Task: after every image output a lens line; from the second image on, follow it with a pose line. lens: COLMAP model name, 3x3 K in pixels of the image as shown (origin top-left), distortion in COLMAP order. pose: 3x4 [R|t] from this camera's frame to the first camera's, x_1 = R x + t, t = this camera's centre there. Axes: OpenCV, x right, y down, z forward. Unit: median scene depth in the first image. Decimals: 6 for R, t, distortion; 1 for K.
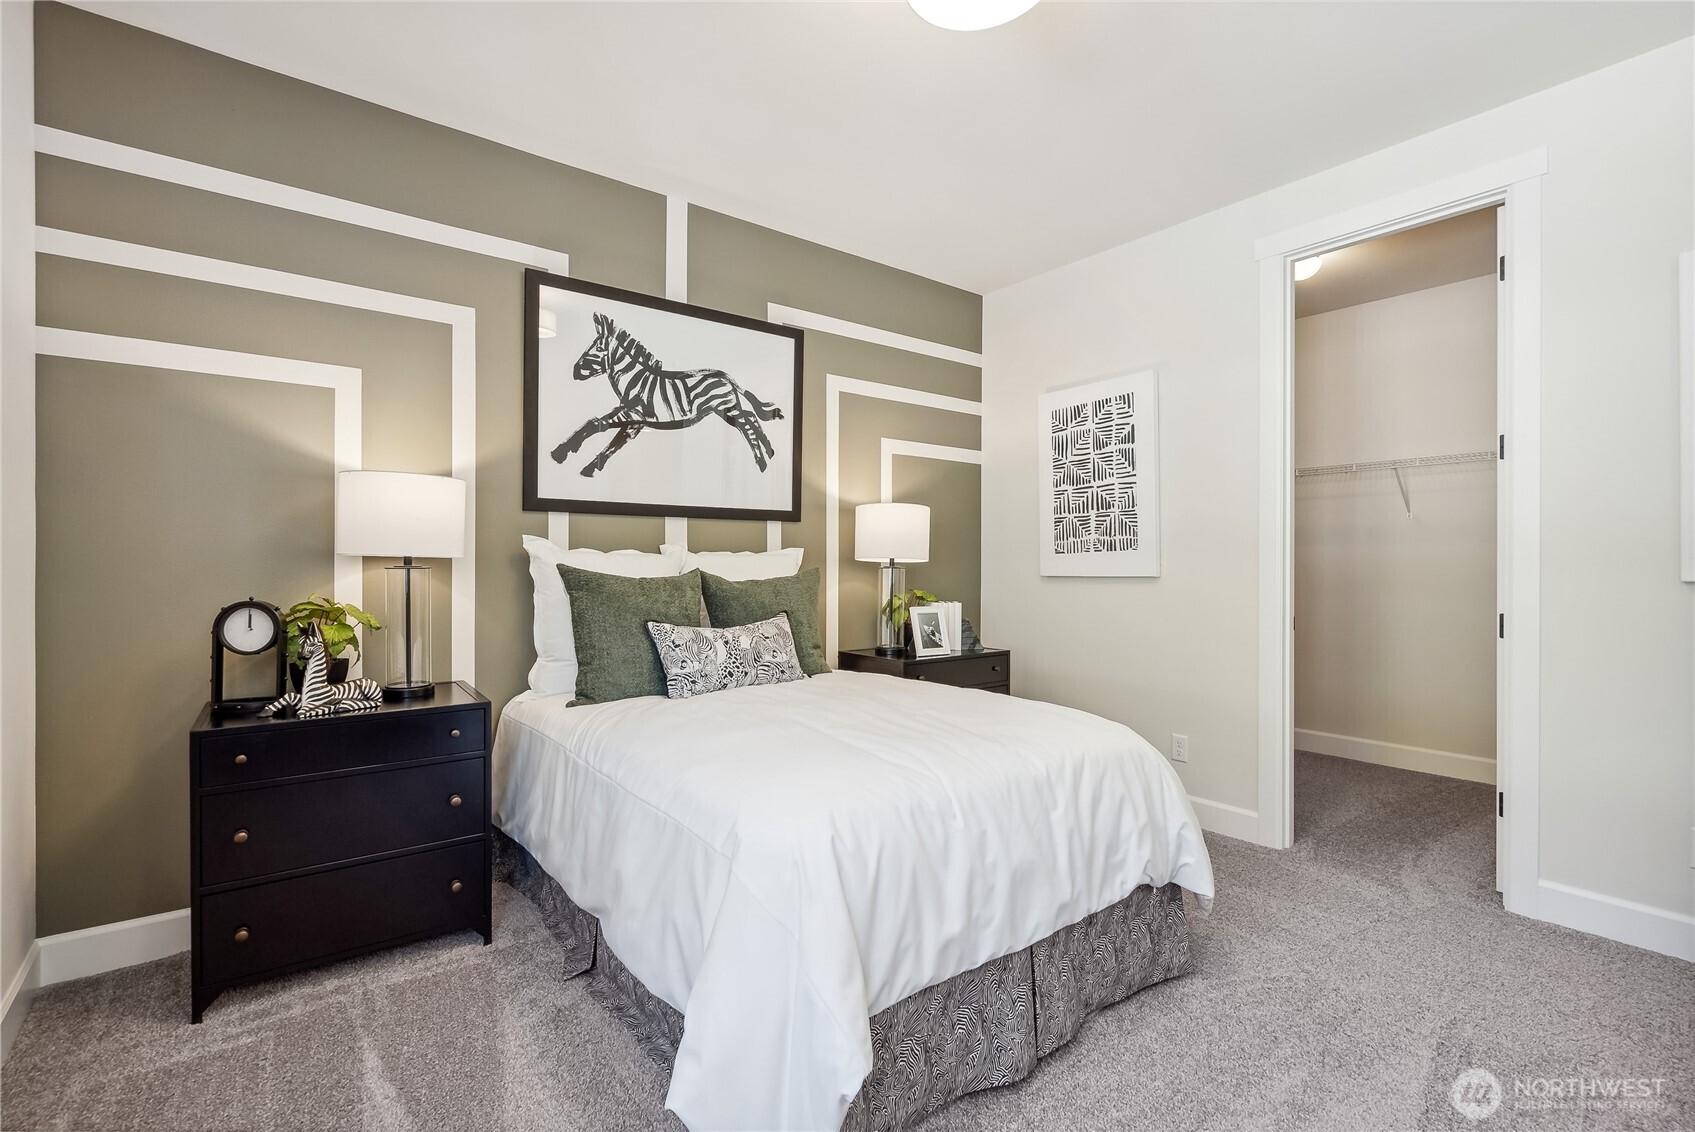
lens RADIAL K [[787.2, 0, 840.9], [0, 787.2, 558.0], [0, 0, 1]] dist [0.017057, -0.003007]
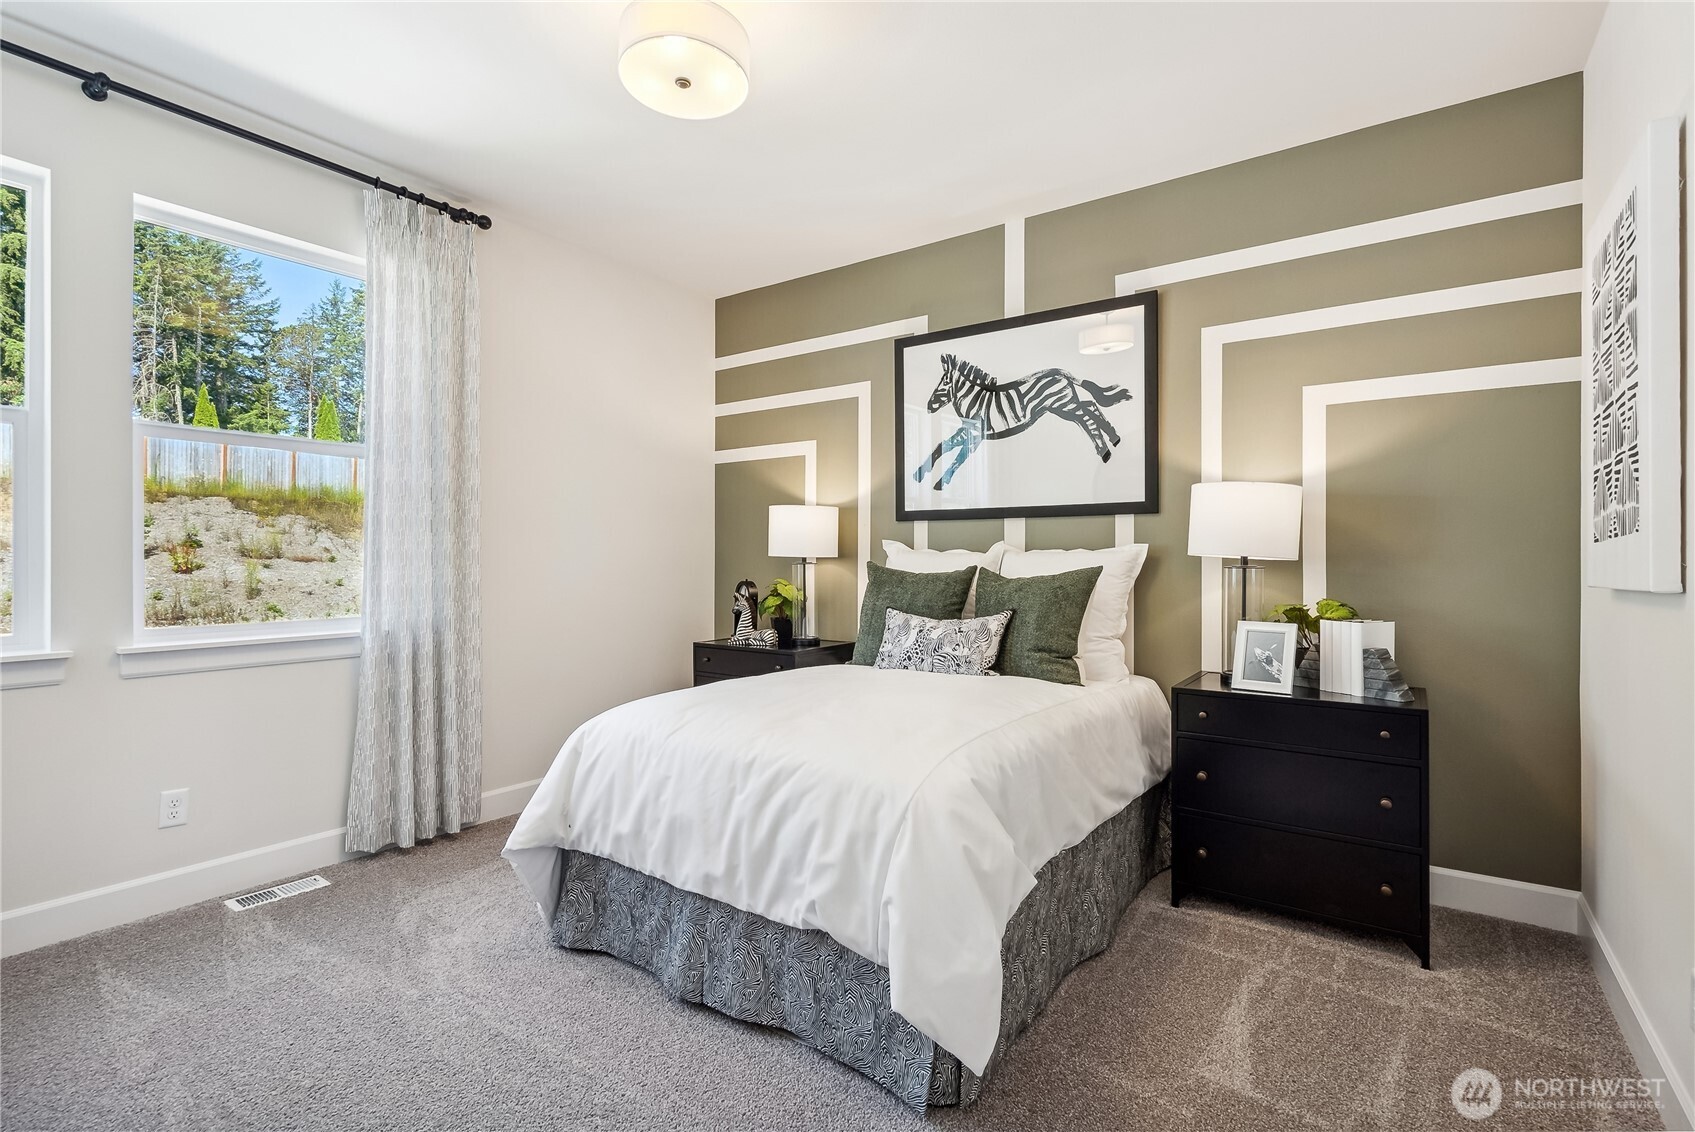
lens RADIAL K [[787.2, 0, 854.4], [0, 787.2, 560.5], [0, 0, 1]] dist [0.017057, -0.003007]
pose [[0.288056, -0.001061, -0.957613, 0.759807], [0.000959, 0.999999, -0.000820, 0.006675], [0.957613, -0.000682, 0.288057, 0.488222]]
